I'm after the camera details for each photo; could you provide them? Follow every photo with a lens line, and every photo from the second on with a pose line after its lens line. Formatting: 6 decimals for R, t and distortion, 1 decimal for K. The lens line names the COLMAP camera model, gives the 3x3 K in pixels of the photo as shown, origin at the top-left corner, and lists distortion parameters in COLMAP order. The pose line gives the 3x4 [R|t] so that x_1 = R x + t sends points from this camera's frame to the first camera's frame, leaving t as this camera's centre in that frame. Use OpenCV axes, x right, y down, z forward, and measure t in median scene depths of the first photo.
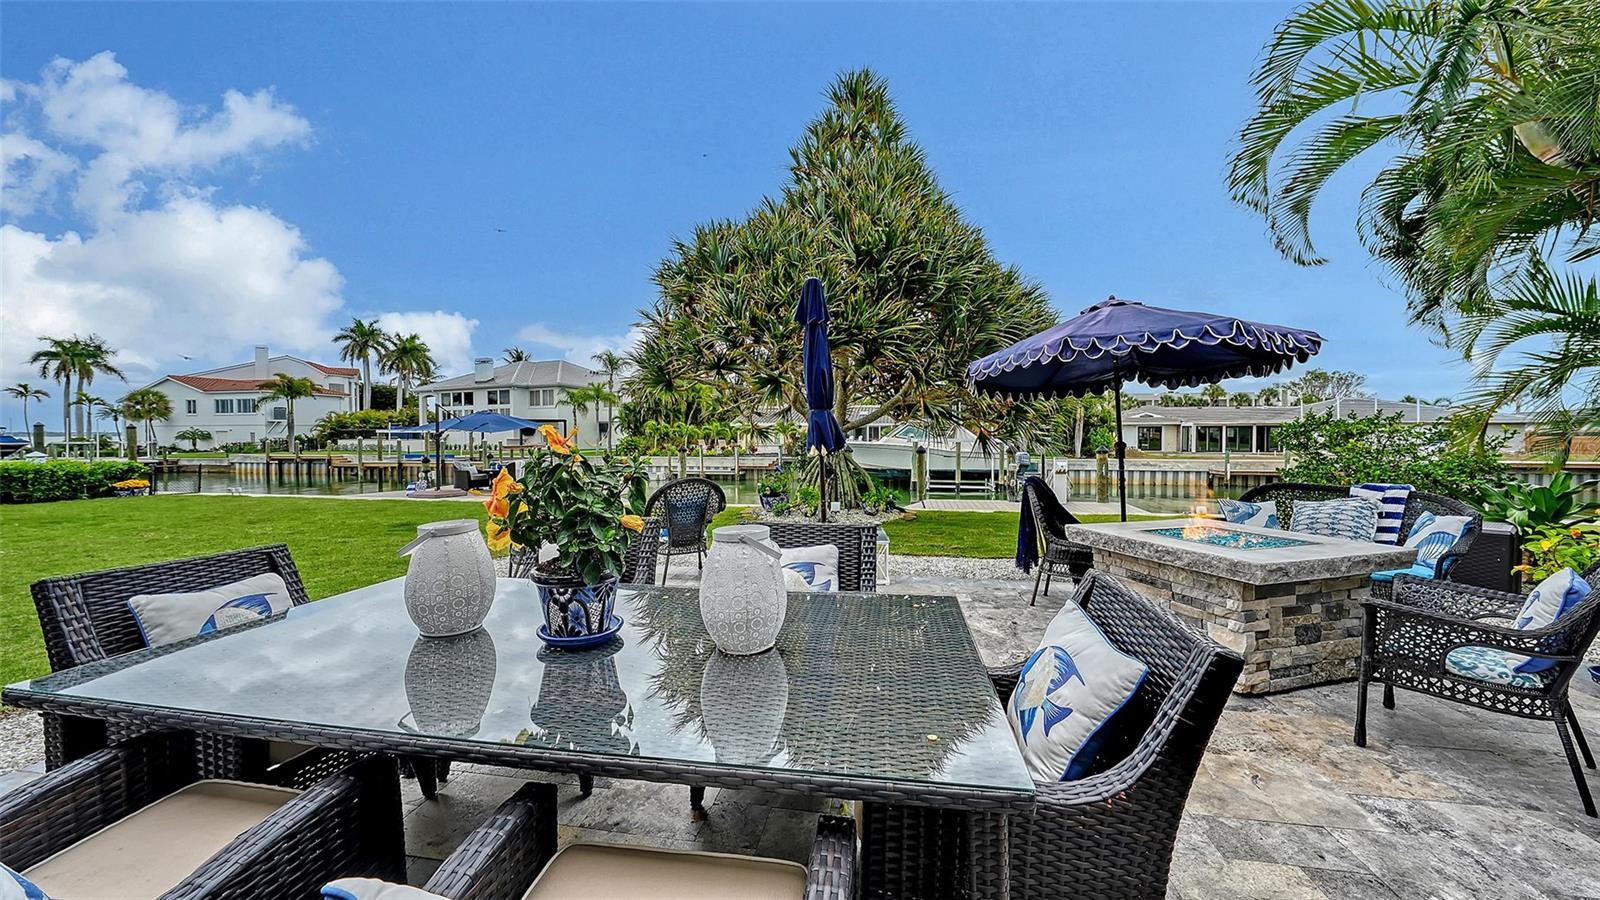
lens RADIAL K [[553.0, 0, 803.7], [0, 553.0, 457.9], [0, 0, 1]] dist [0.001029, 0.000102]
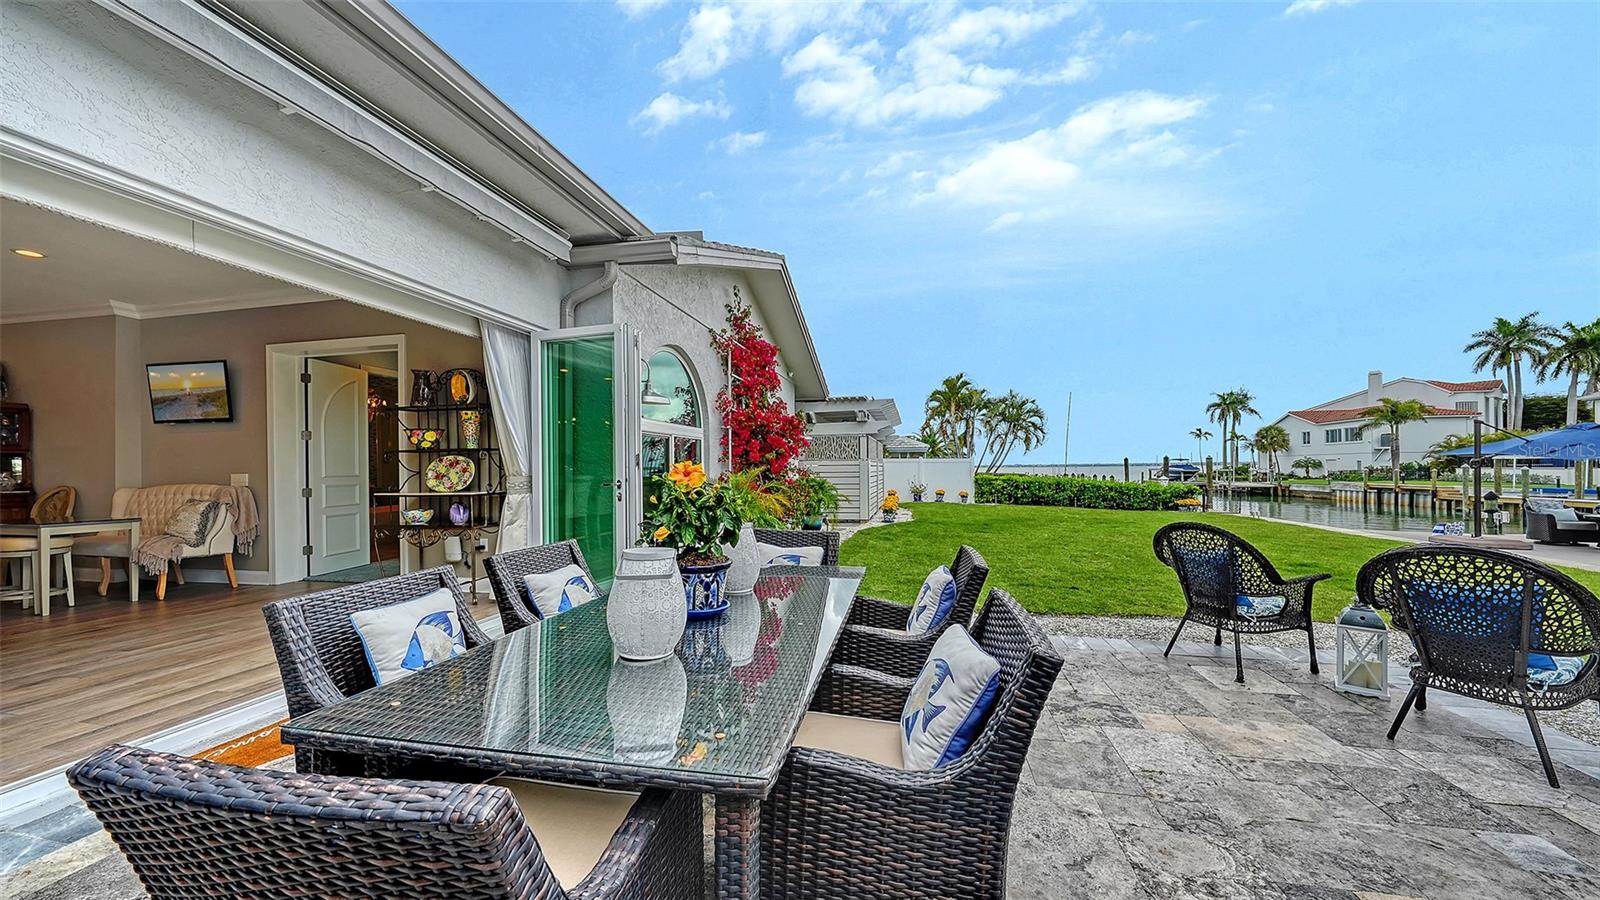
lens RADIAL K [[553.0, 0, 803.7], [0, 553.0, 457.9], [0, 0, 1]] dist [0.001029, 0.000102]
pose [[-0.026342, -0.016429, -0.999518, 0.029744], [-0.034043, 0.999300, -0.015528, -0.001459], [0.999073, 0.033618, -0.026883, 0.036844]]
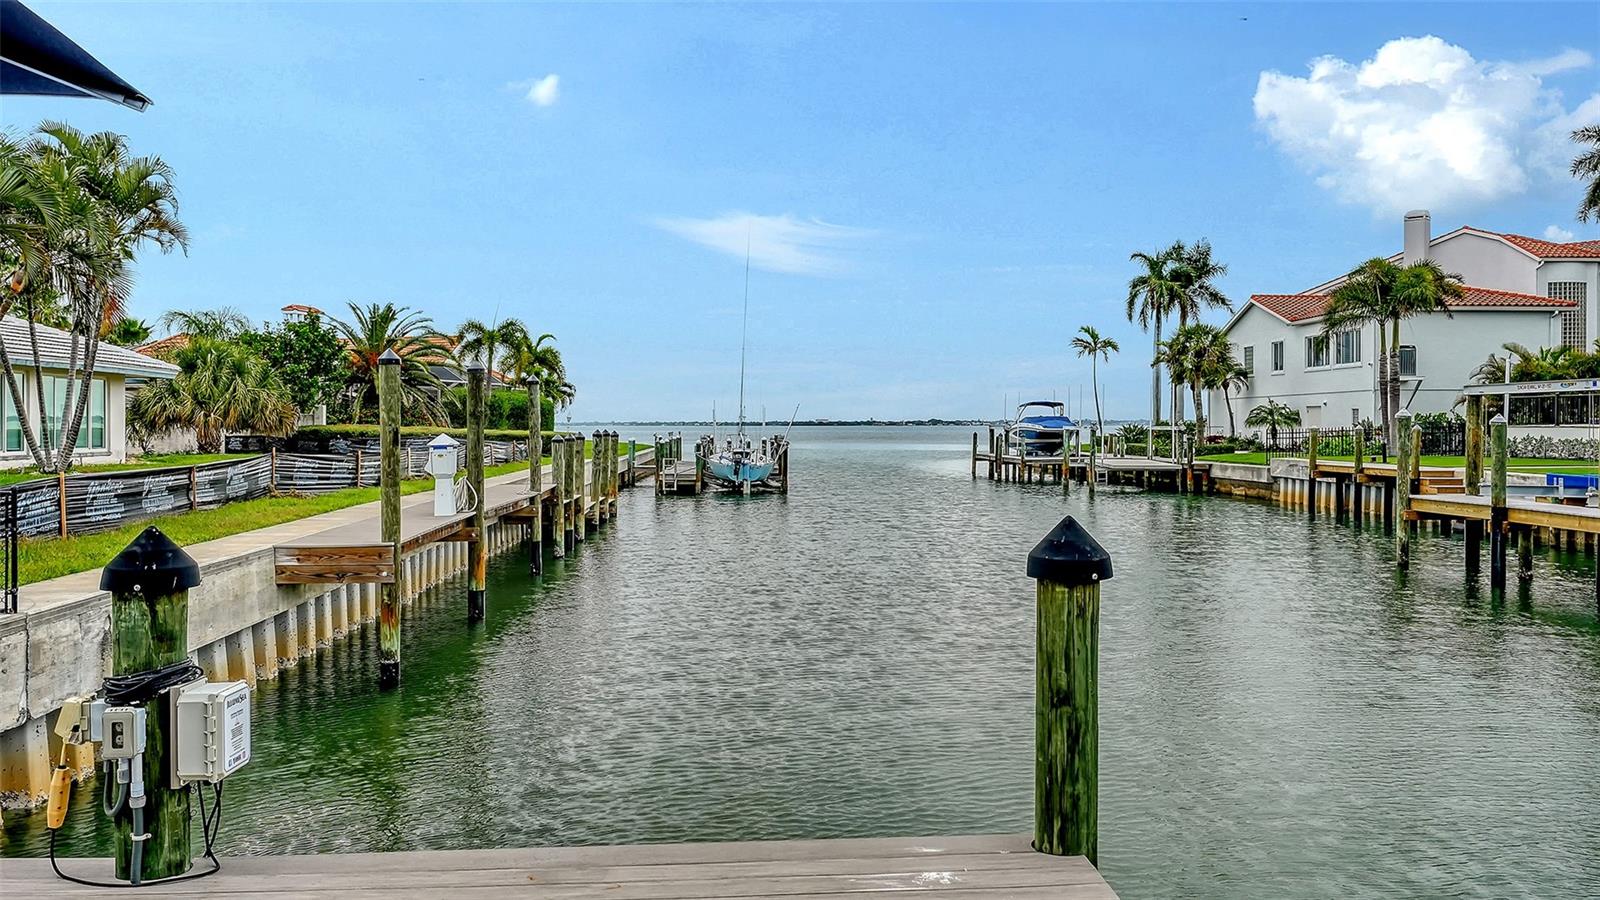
lens RADIAL K [[1277.3, 0, 800.0], [0, 1277.3, 450.0], [0, 0, 1]] dist [-0.005012, -0.003032]
pose [[0.257994, 0.022109, -0.965893, -0.178387], [-0.041665, 0.999063, 0.011739, -0.008776], [0.965248, 0.037215, 0.258673, 0.396449]]
